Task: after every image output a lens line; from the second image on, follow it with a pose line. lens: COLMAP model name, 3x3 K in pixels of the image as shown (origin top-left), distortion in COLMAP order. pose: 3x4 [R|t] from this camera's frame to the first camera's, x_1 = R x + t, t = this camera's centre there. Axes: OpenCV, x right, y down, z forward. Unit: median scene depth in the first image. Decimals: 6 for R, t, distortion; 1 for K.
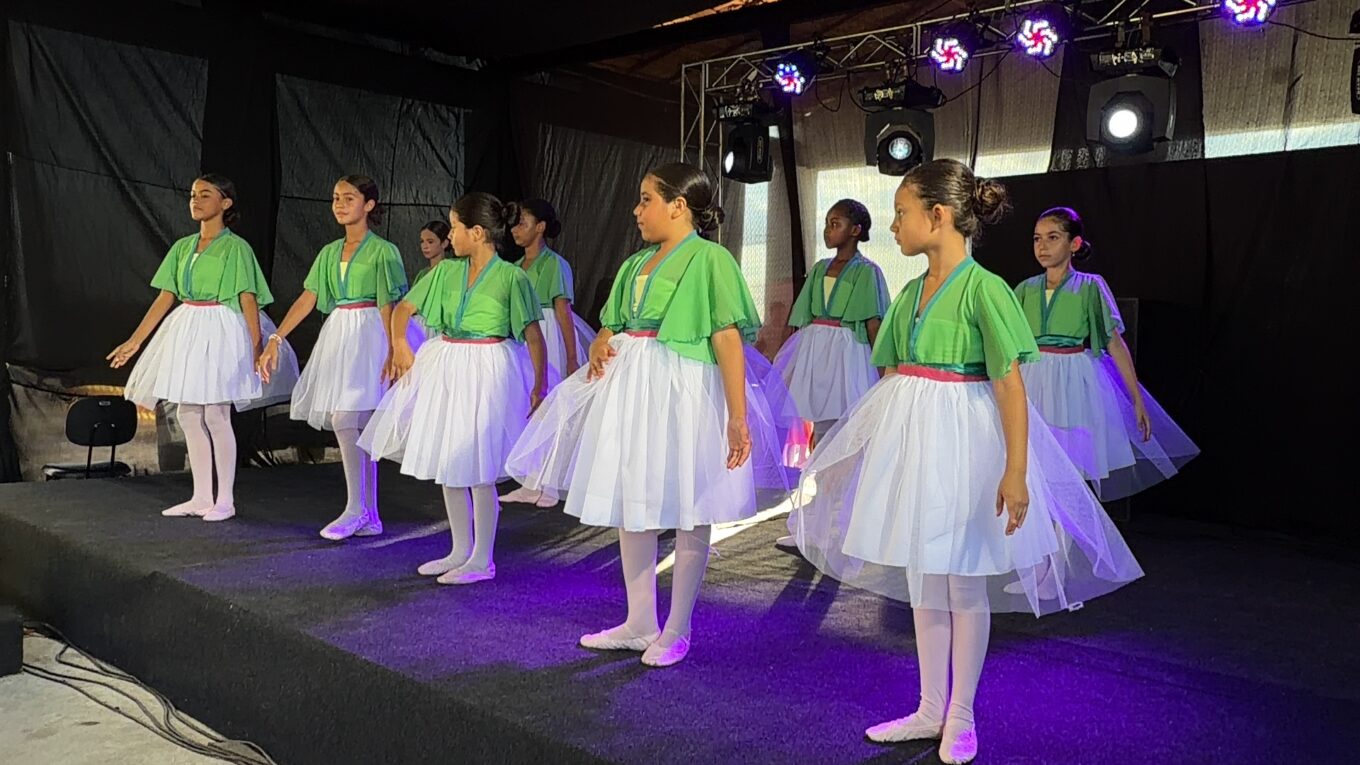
lens RADIAL K [[1161.5, 0, 686.6], [0, 1161.5, 393.1], [0, 0, 1]] dist [-0.019982, 0.025026]
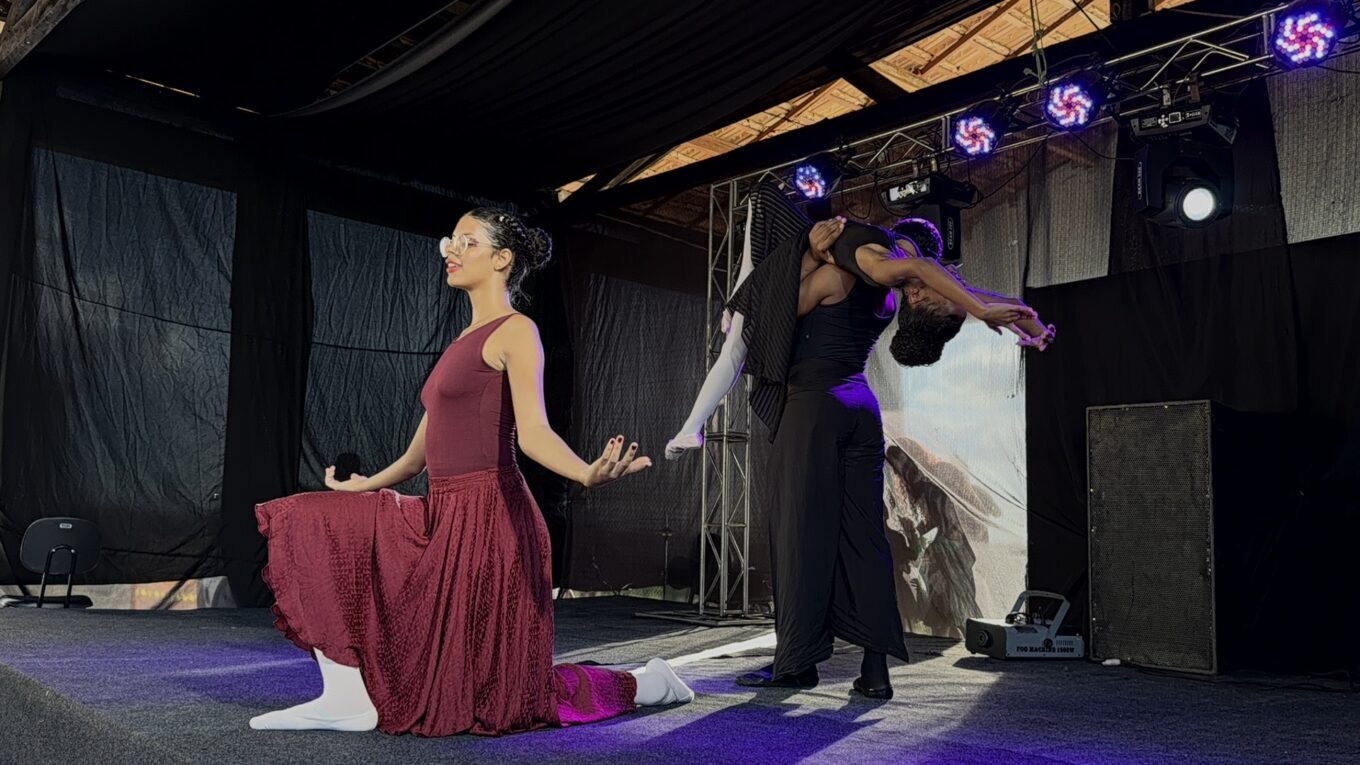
lens RADIAL K [[1194.6, 0, 679.8], [0, 1194.6, 384.7], [0, 0, 1]] dist [0.153583, -0.271343]
pose [[0.993713, -0.002768, -0.111925, 0.093176], [-0.018068, 0.982626, -0.184716, 0.067980], [0.110491, 0.185577, 0.976398, 0.081412]]
